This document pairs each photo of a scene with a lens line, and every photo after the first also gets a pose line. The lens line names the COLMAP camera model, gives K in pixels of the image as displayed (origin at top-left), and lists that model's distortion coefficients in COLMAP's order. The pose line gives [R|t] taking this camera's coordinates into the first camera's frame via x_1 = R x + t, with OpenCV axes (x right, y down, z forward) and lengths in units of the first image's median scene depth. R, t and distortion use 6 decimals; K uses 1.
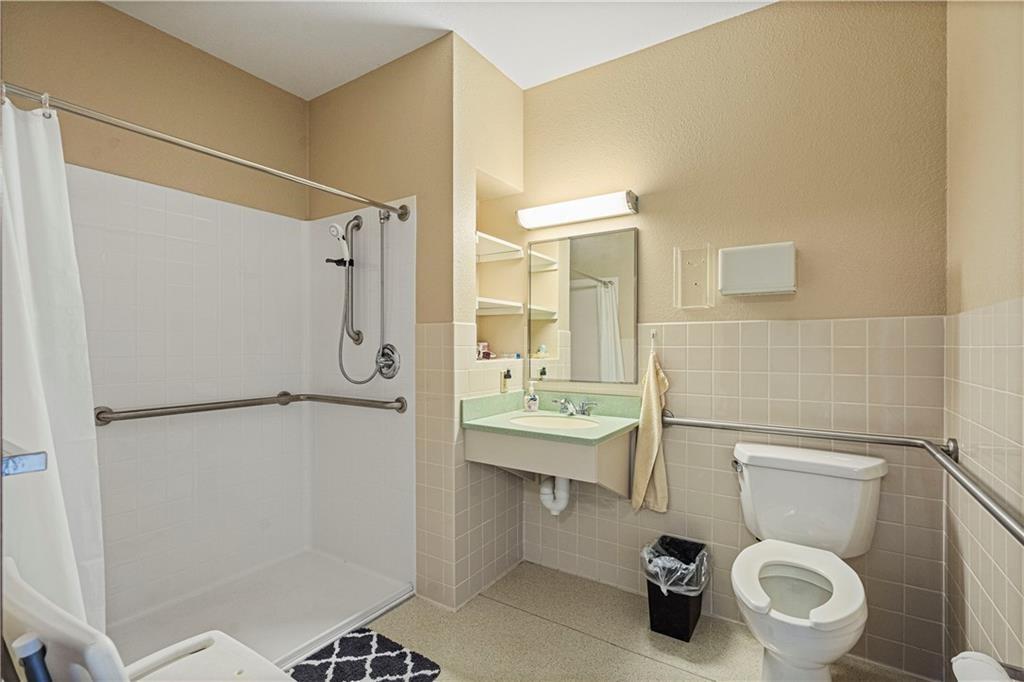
lens RADIAL K [[470.7, 0, 505.1], [0, 470.7, 348.1], [0, 0, 1]] dist [-0.001733, -0.000357]
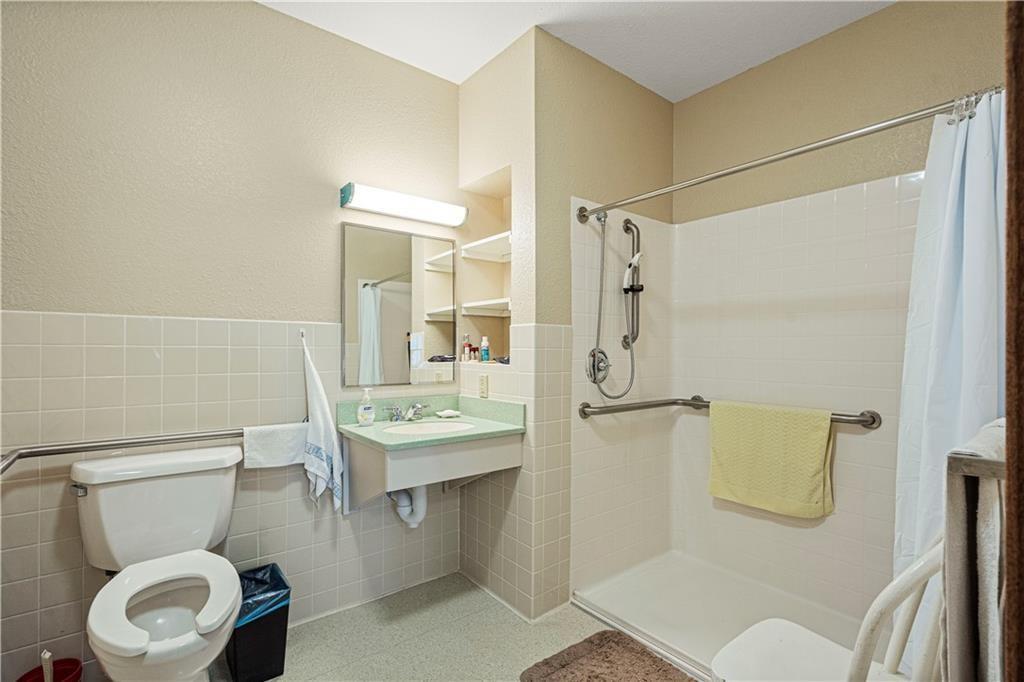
lens RADIAL K [[466.1, 0, 513.9], [0, 466.1, 345.2], [0, 0, 1]] dist [0.001939, 0.000449]
pose [[0.311681, 0.008242, 0.950151, -0.613737], [-0.003181, 0.999966, -0.007631, -0.001726], [-0.950182, -0.000644, 0.311696, 0.450604]]
